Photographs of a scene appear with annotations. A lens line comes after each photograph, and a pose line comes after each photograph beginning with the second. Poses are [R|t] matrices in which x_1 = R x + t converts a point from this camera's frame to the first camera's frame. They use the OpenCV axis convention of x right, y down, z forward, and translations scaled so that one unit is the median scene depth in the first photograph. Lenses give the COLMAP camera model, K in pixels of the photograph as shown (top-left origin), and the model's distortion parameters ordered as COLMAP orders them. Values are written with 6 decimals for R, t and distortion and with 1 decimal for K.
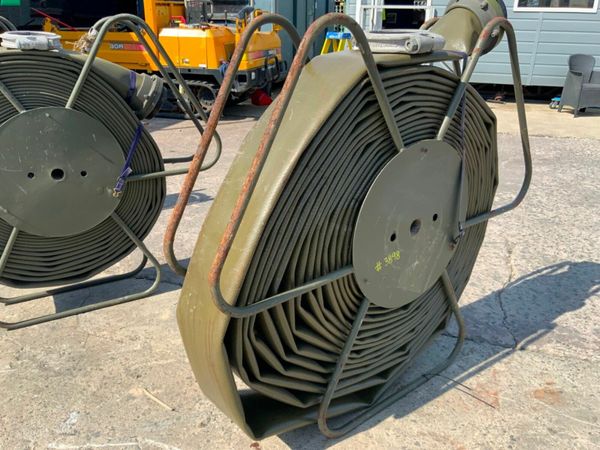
lens RADIAL K [[501.4, 0, 300.0], [0, 501.4, 225.0], [0, 0, 1]] dist [0.086397, -0.172603]
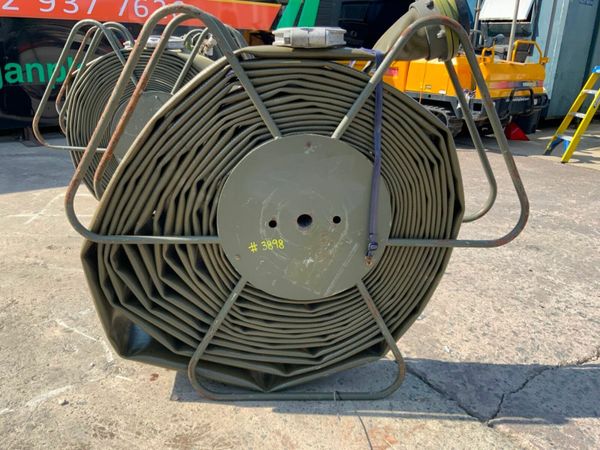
lens RADIAL K [[502.4, 0, 298.2], [0, 502.4, 224.2], [0, 0, 1]] dist [0.044897, -0.096550]
pose [[0.806516, 0.213590, -0.551281, 0.592938], [-0.248693, 0.968515, 0.011411, 0.000462], [0.536361, 0.127897, 0.834242, 0.124906]]
